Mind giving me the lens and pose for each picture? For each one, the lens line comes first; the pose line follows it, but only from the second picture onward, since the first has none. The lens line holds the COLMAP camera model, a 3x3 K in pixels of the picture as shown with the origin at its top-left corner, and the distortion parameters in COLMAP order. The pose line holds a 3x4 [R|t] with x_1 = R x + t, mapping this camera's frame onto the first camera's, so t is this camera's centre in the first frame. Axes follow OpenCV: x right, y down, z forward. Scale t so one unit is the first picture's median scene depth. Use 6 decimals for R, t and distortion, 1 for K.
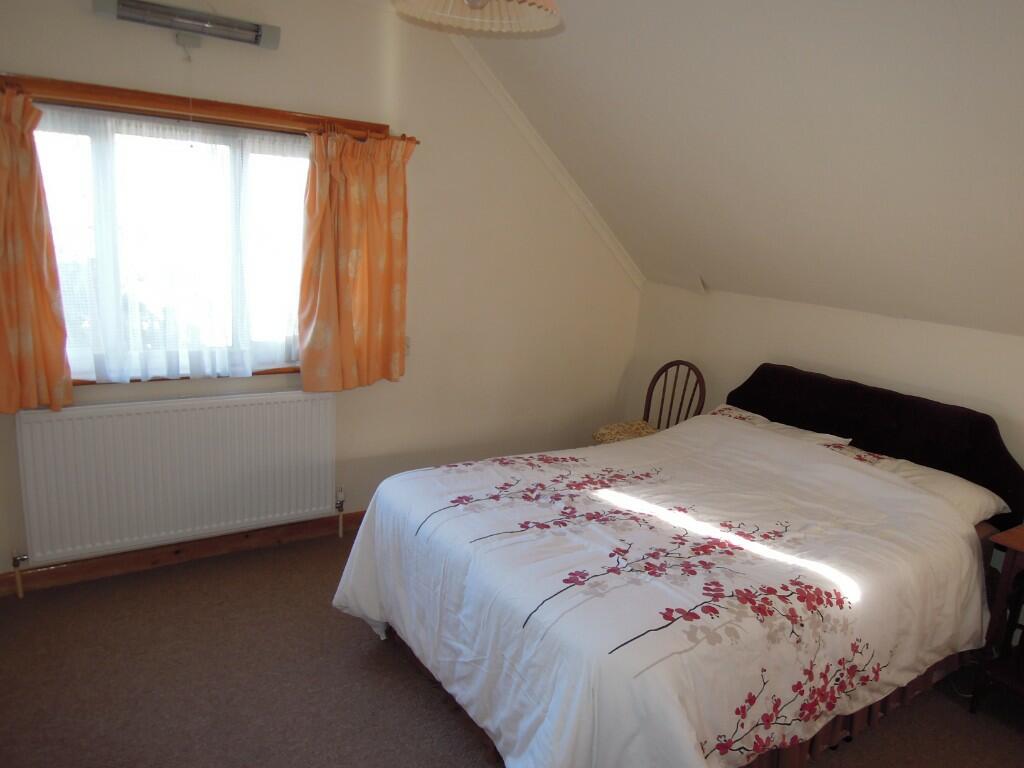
lens RADIAL K [[735.6, 0, 520.3], [0, 735.6, 388.7], [0, 0, 1]] dist [-0.005324, -0.002939]
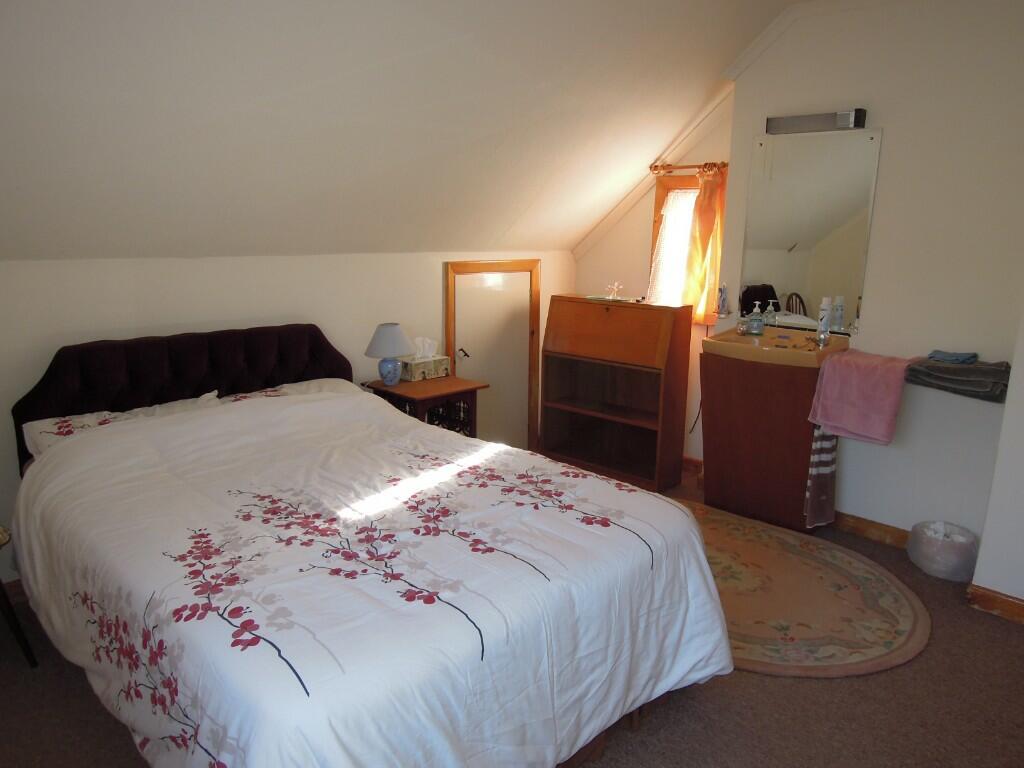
lens RADIAL K [[703.8, 0, 512.0], [0, 703.8, 384.0], [0, 0, 1]] dist [0.000138, -0.000247]
pose [[-0.140510, -0.313147, 0.939253, -0.628591], [0.183442, 0.924005, 0.335506, -0.234268], [-0.972937, 0.219440, -0.072387, 0.869413]]
